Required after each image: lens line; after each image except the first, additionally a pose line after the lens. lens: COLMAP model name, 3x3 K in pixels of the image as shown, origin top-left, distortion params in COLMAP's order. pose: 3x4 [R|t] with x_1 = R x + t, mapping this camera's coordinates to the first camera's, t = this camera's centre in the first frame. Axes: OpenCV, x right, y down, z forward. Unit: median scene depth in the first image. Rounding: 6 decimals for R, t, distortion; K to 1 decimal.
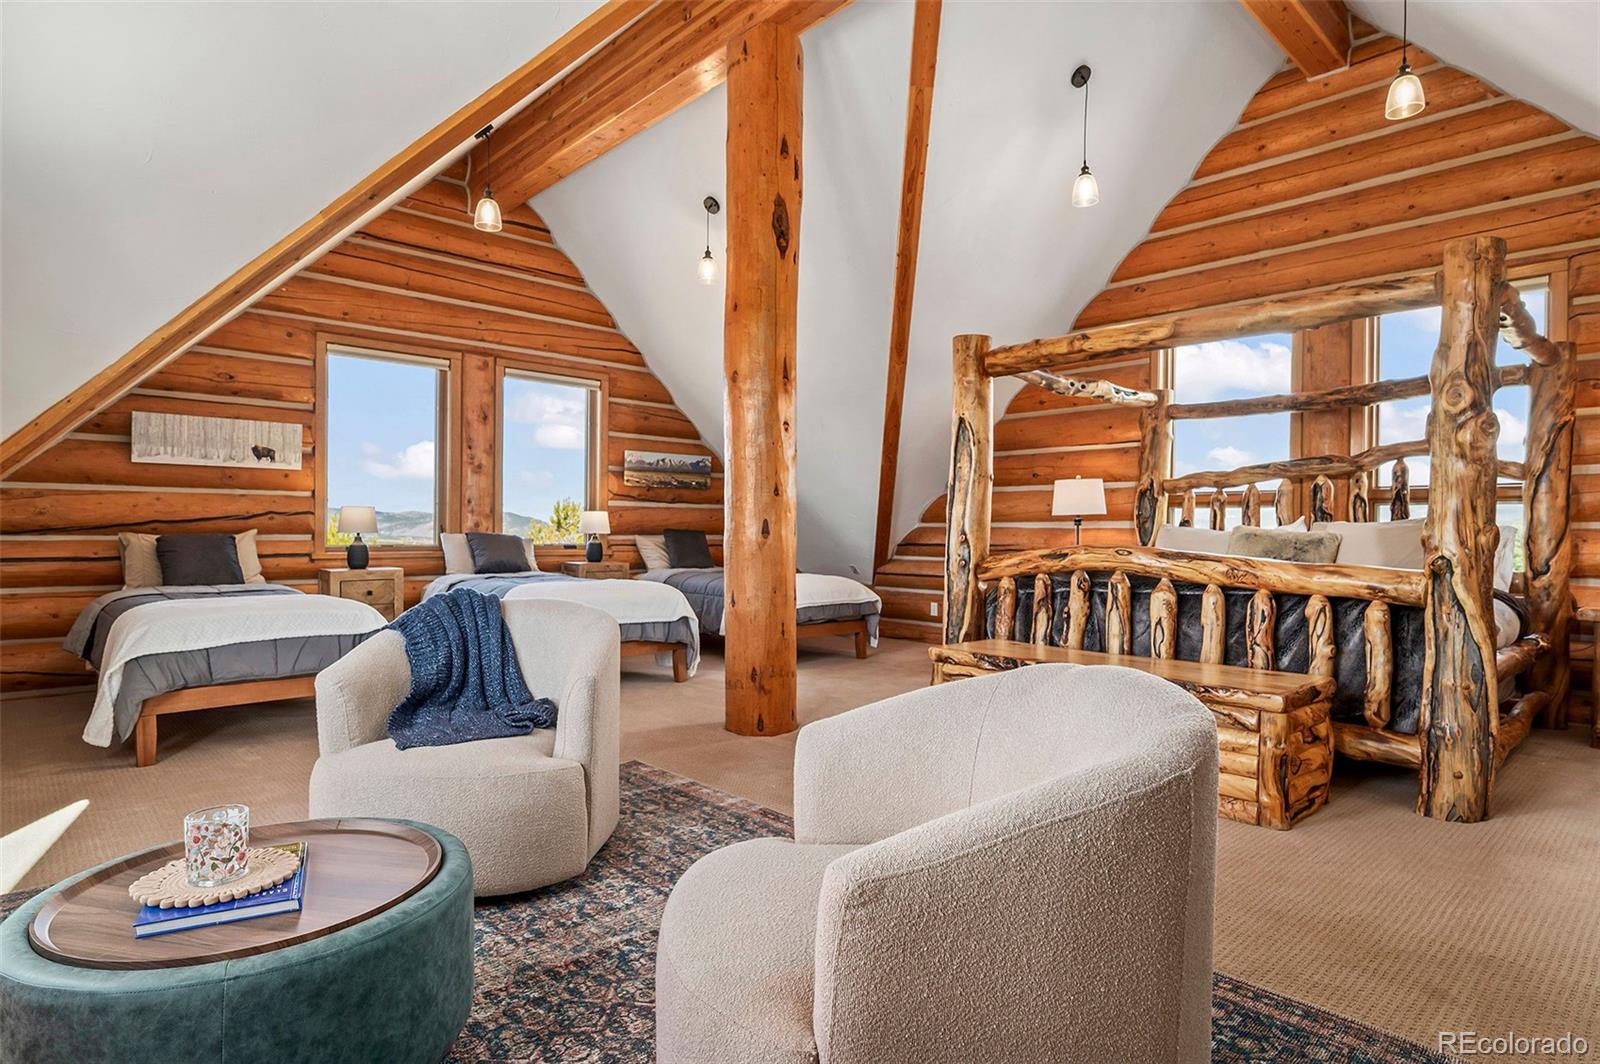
lens RADIAL K [[845.0, 0, 792.6], [0, 845.0, 534.3], [0, 0, 1]] dist [-0.000974, -0.001377]
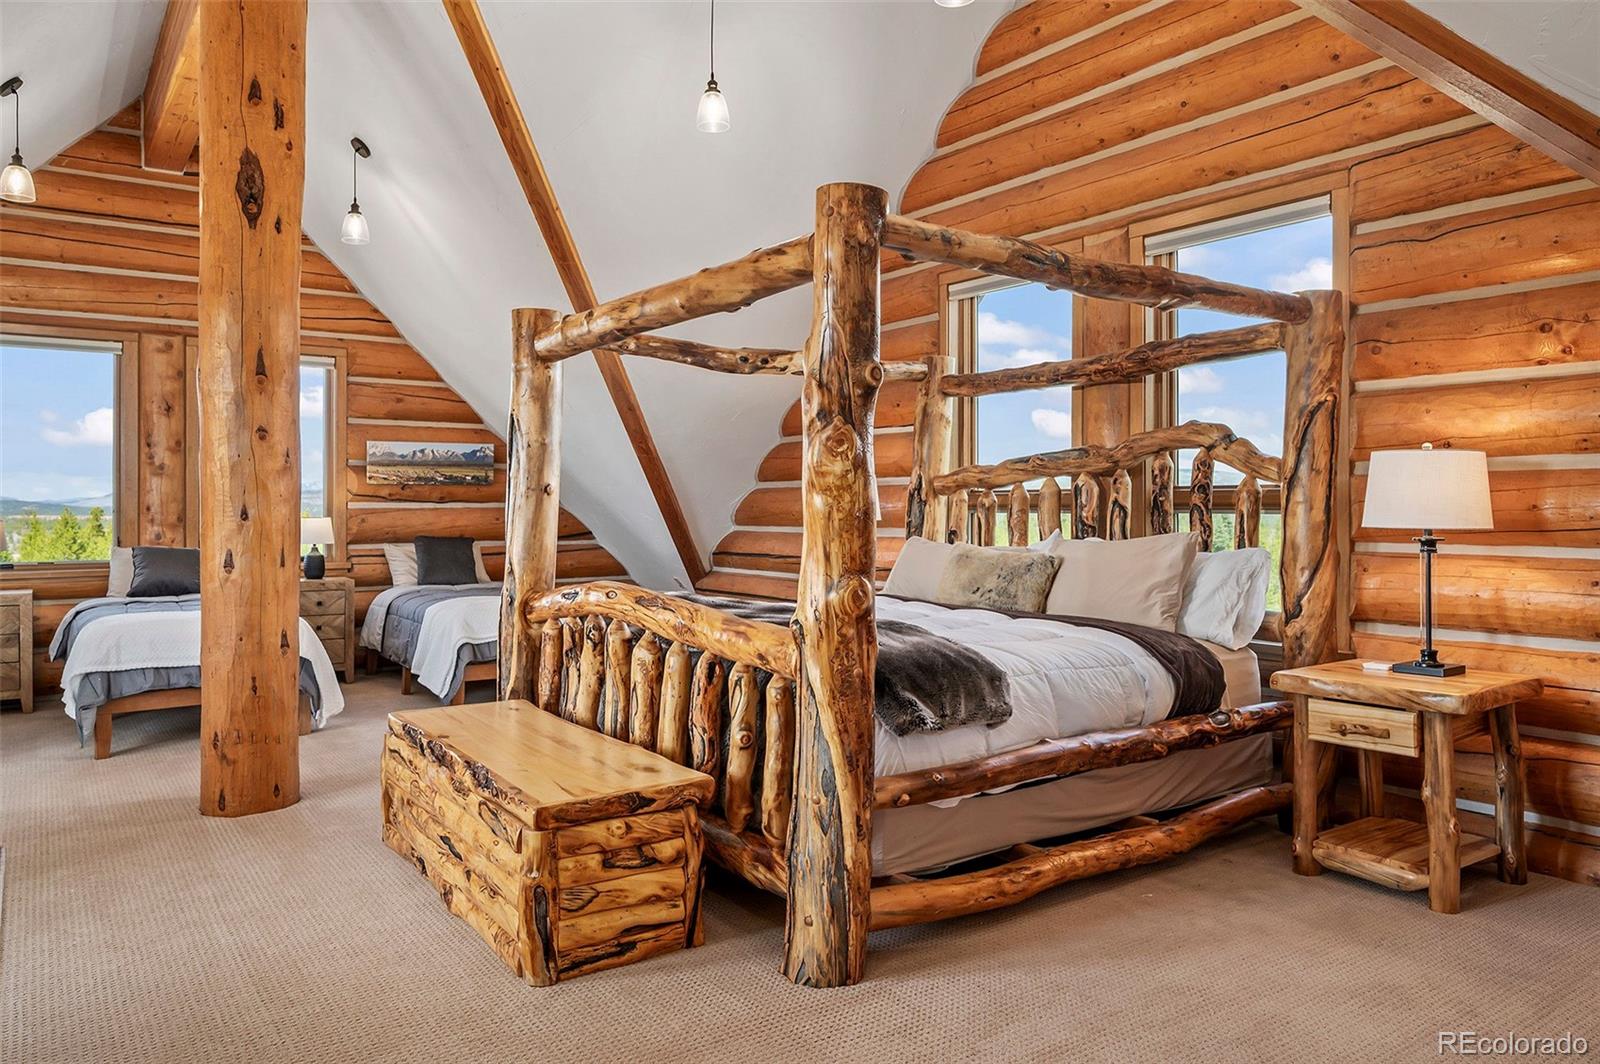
lens RADIAL K [[1066.1, 0, 783.5], [0, 1066.1, 504.2], [0, 0, 1]] dist [-0.003207, 0.000018]
pose [[0.990514, -0.009723, -0.137066, 0.450518], [0.008749, 0.999932, -0.007712, -0.034404], [0.137131, 0.006440, 0.990532, 0.040543]]
